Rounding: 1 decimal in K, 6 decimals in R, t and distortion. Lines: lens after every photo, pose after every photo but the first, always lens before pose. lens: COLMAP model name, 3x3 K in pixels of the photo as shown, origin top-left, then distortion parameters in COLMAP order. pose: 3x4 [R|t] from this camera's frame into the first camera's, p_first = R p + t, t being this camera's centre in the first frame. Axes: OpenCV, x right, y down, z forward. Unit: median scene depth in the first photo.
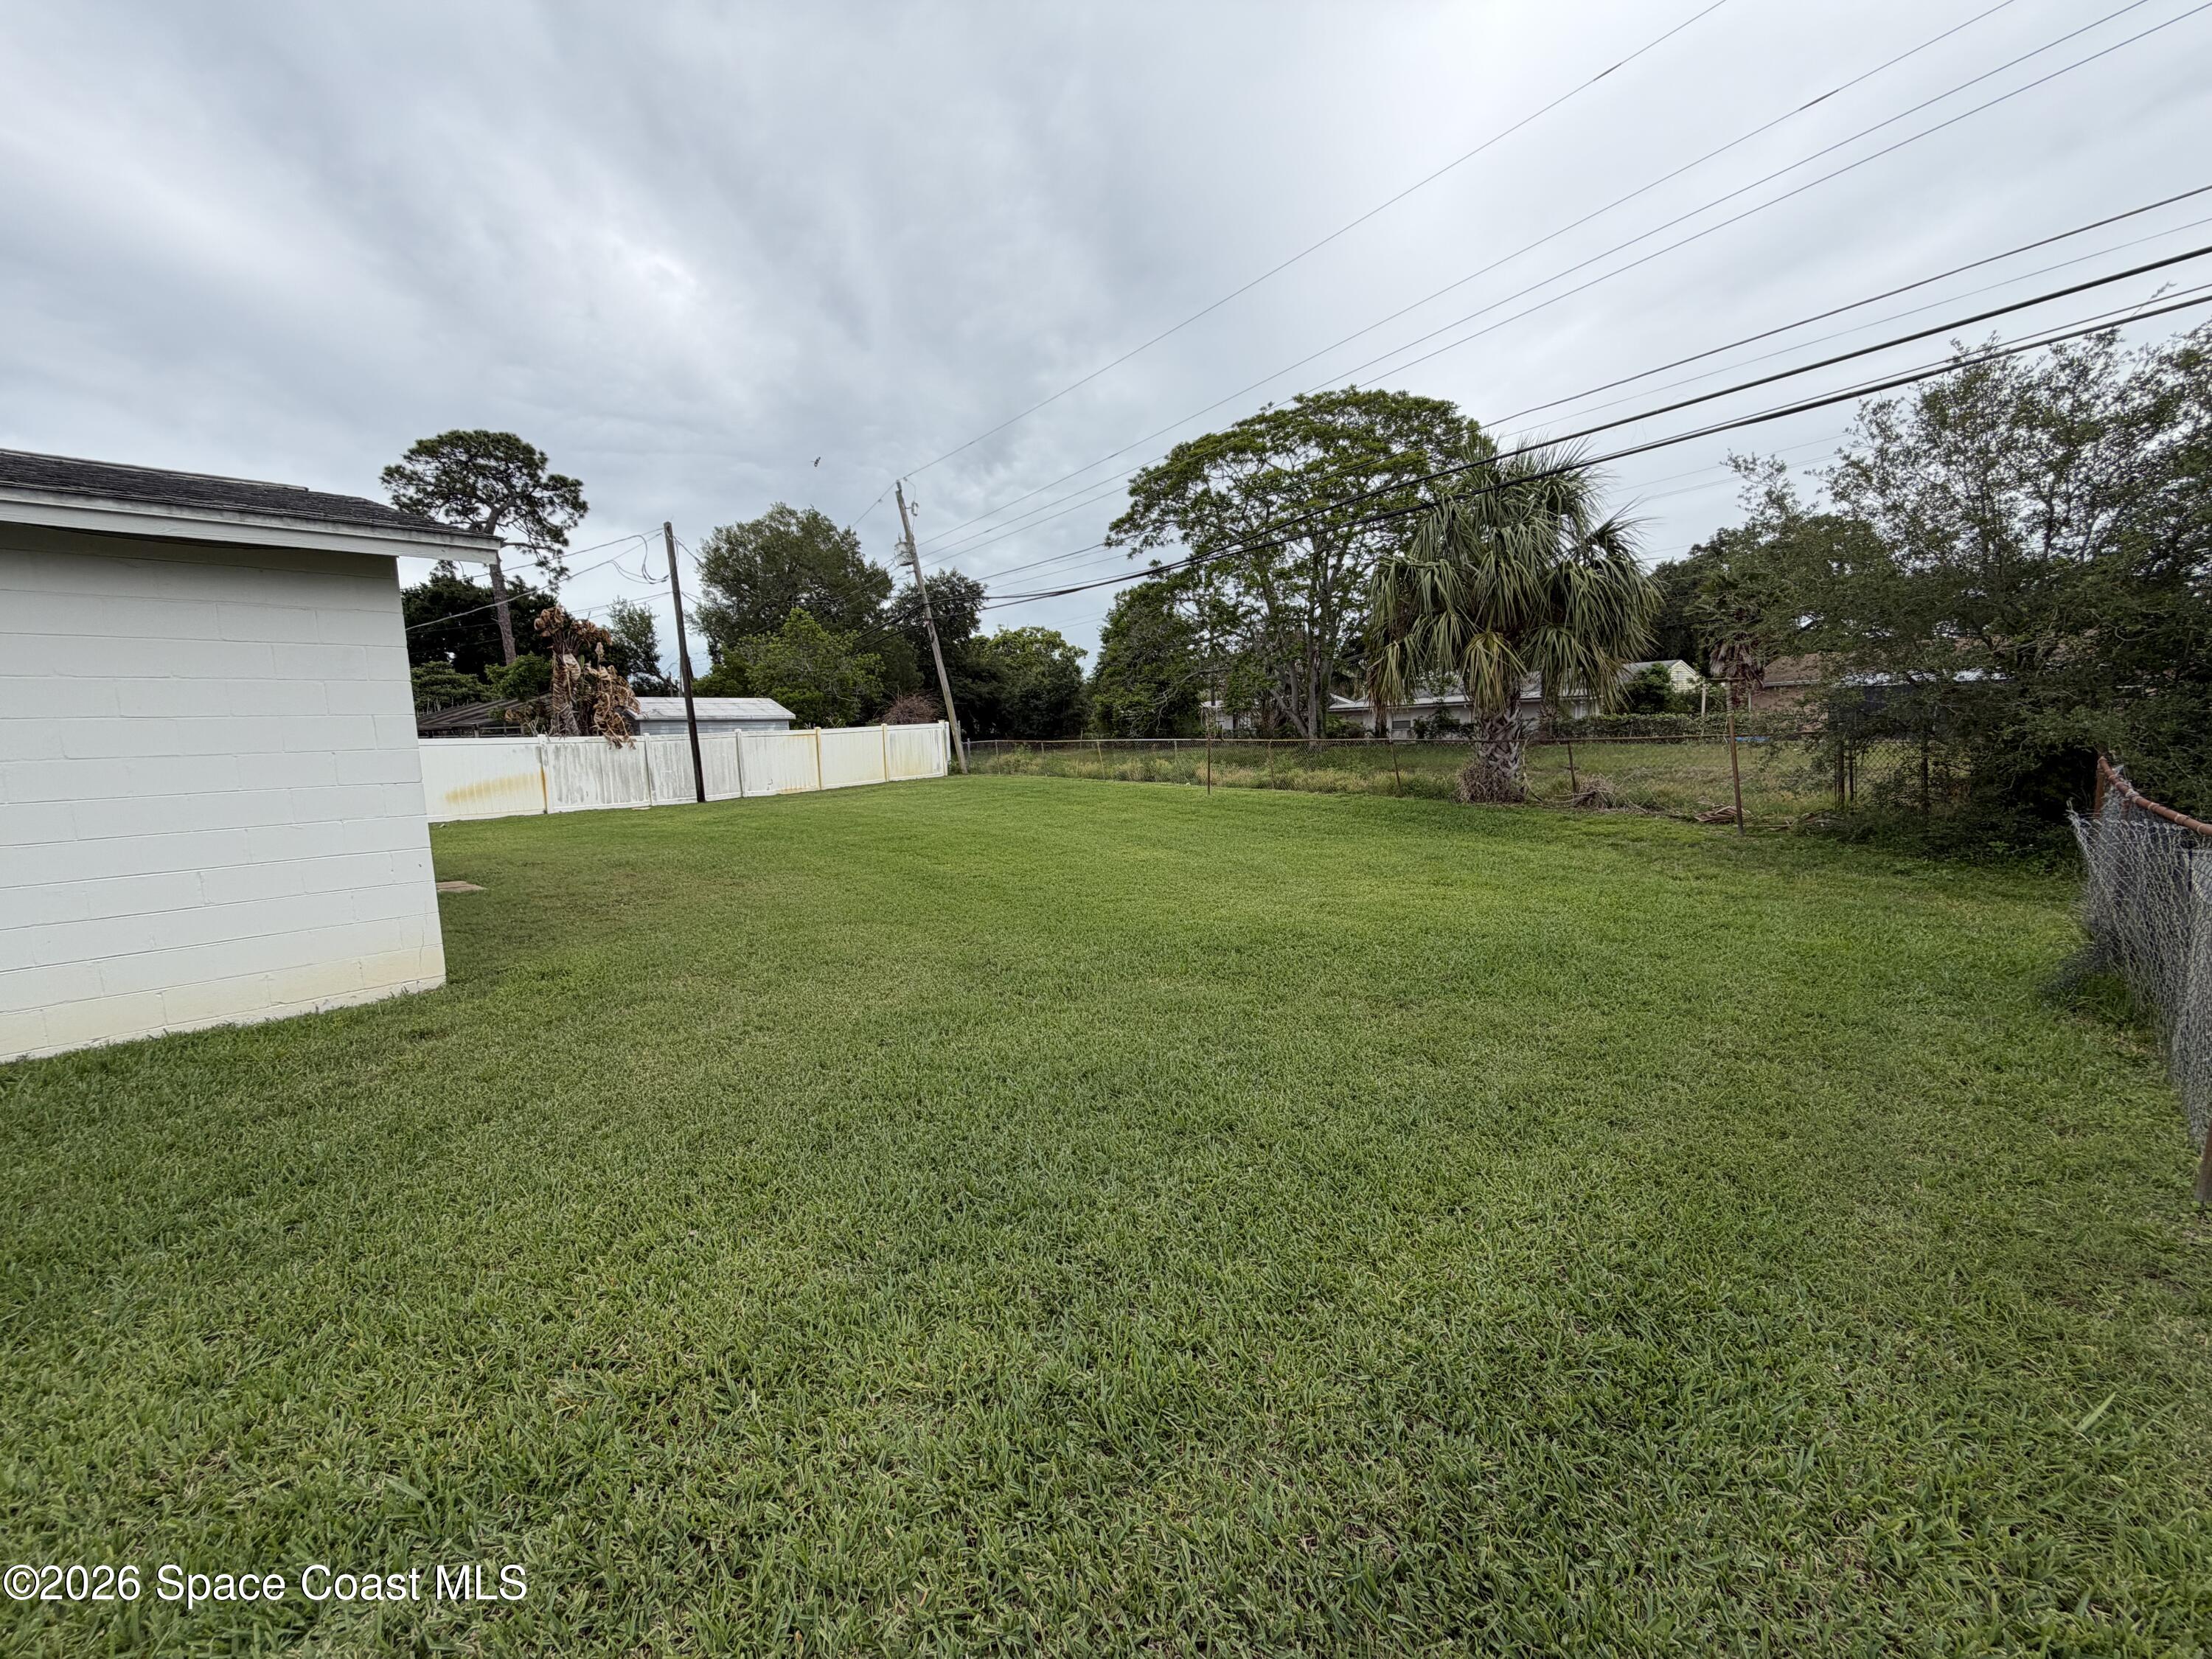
lens RADIAL K [[867.2, 0, 1106.0], [0, 867.2, 829.5], [0, 0, 1]] dist [0.001963, 0.000368]
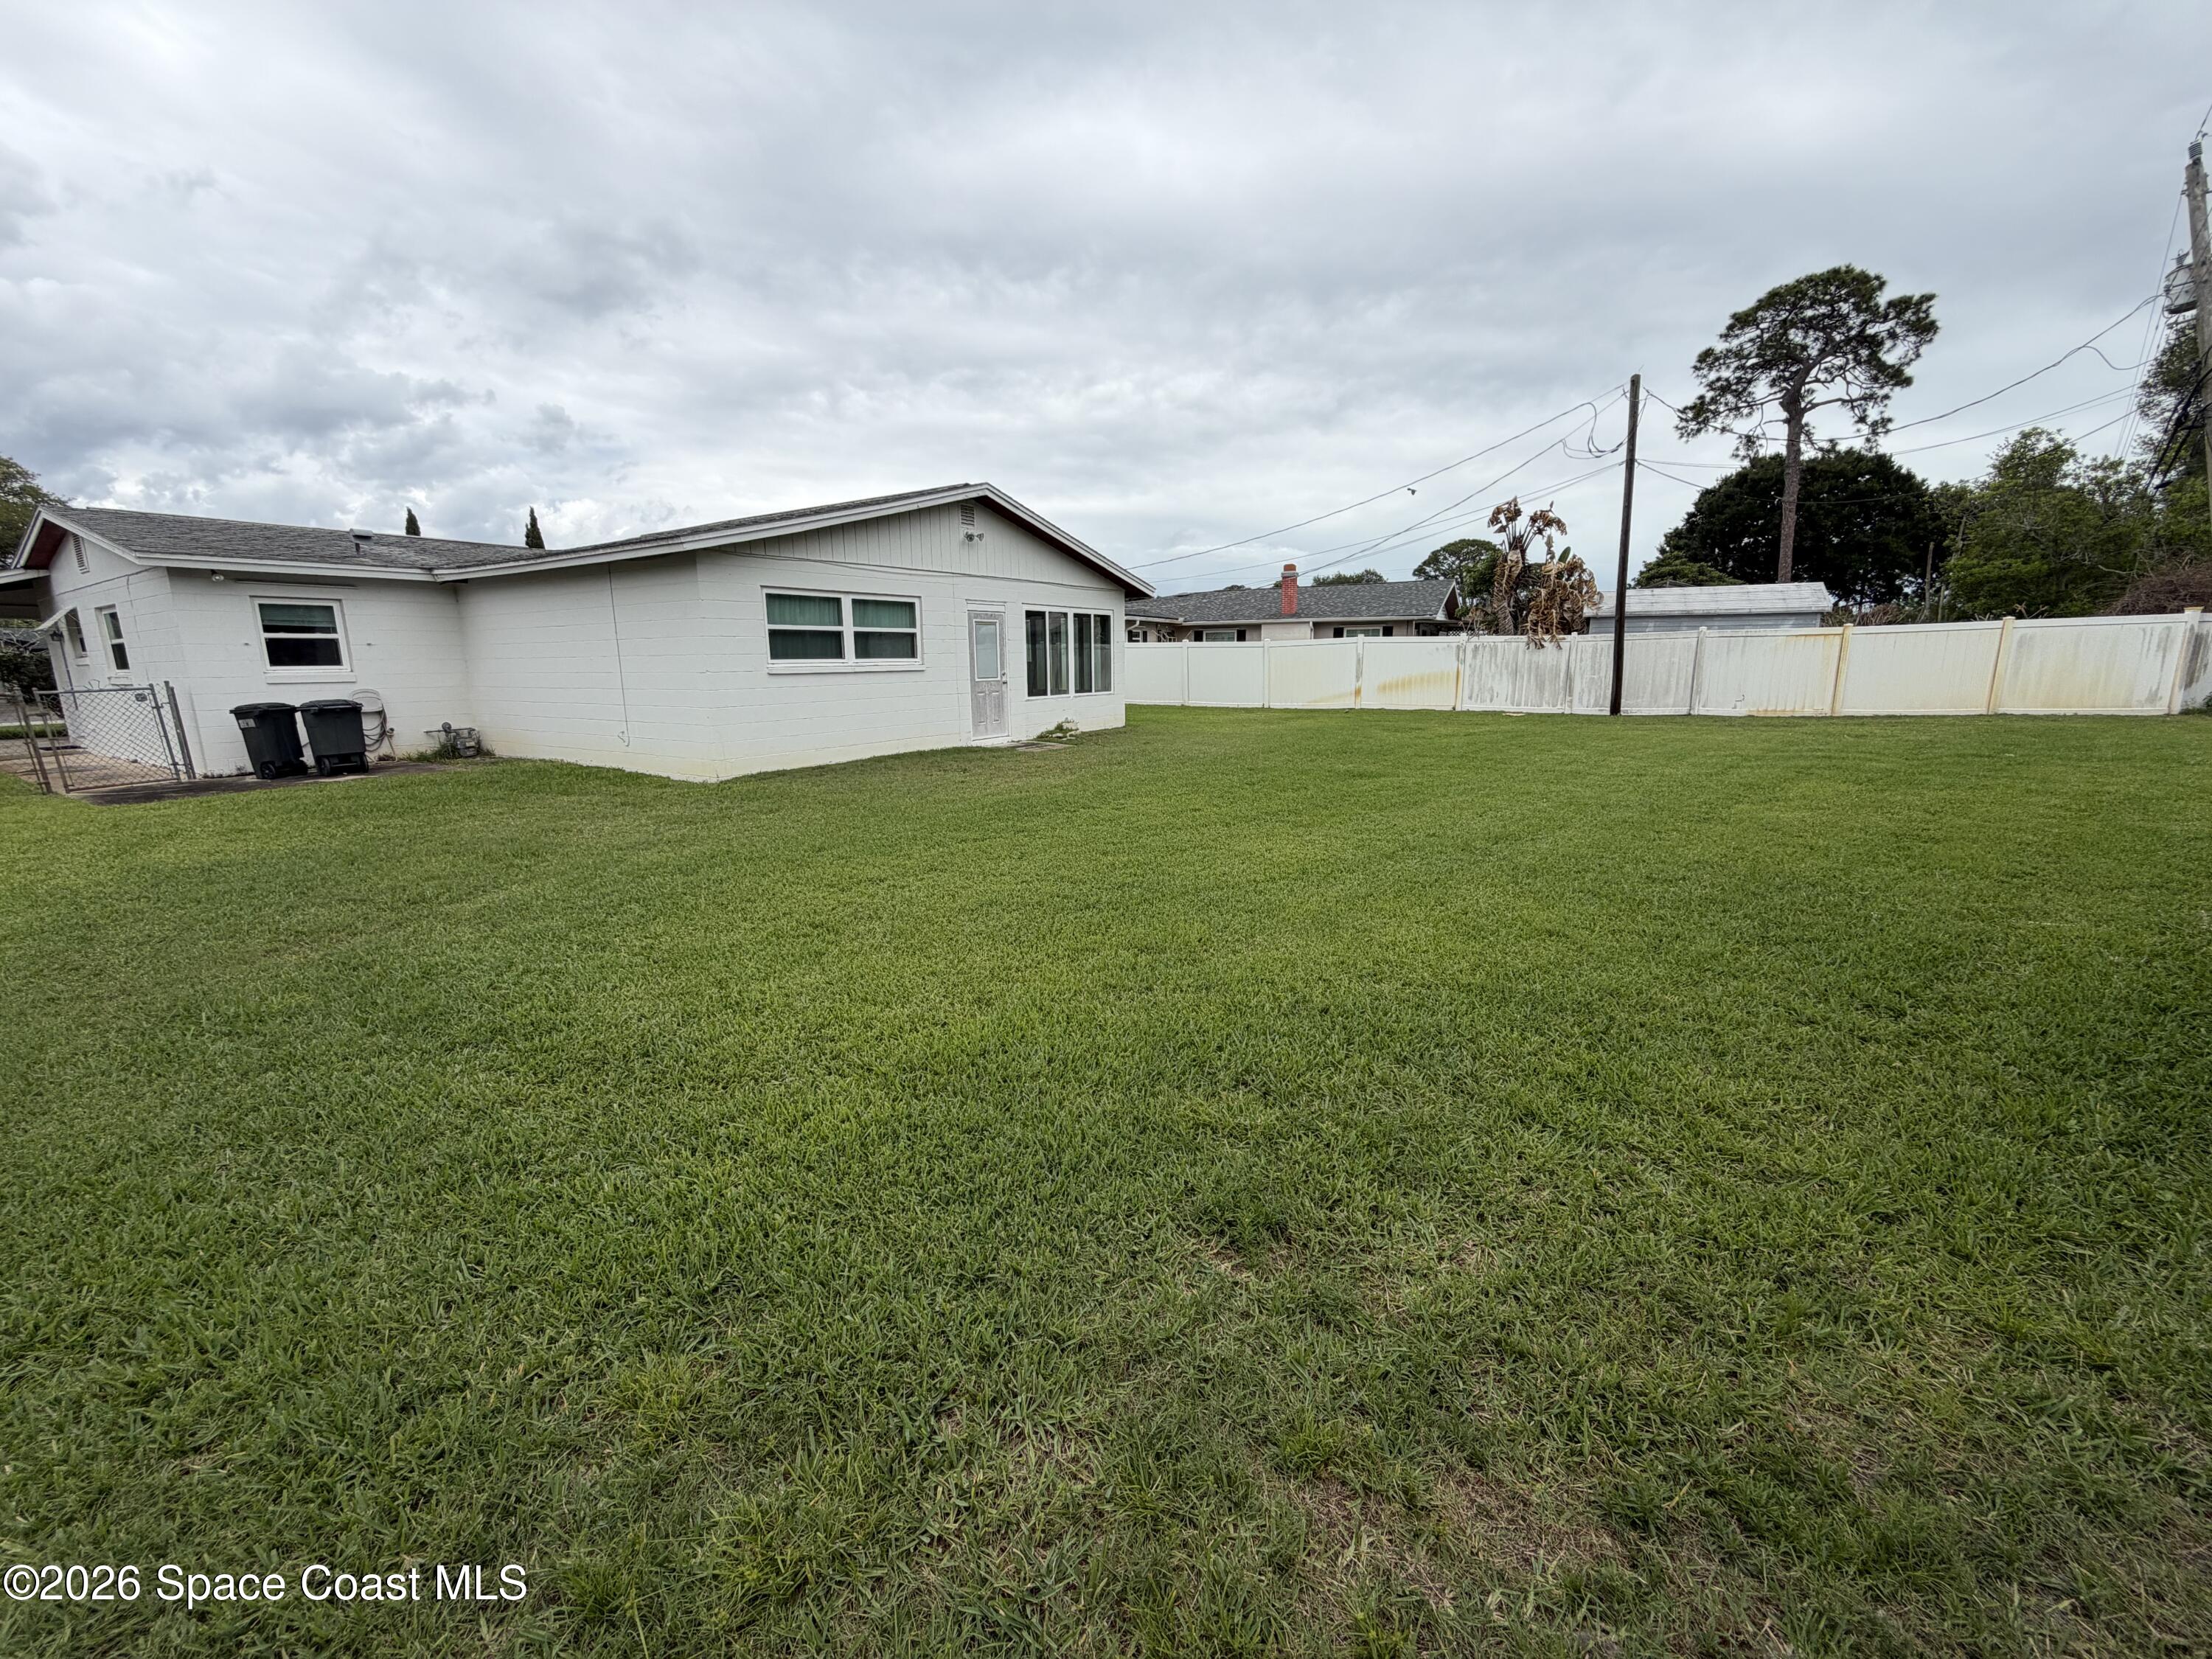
lens RADIAL K [[867.2, 0, 1106.0], [0, 867.2, 829.5], [0, 0, 1]] dist [0.001963, 0.000368]
pose [[0.175839, 0.227847, -0.957688, 0.224730], [-0.103683, 0.971722, 0.212149, -0.039491], [0.978944, 0.061992, 0.194490, 0.268412]]
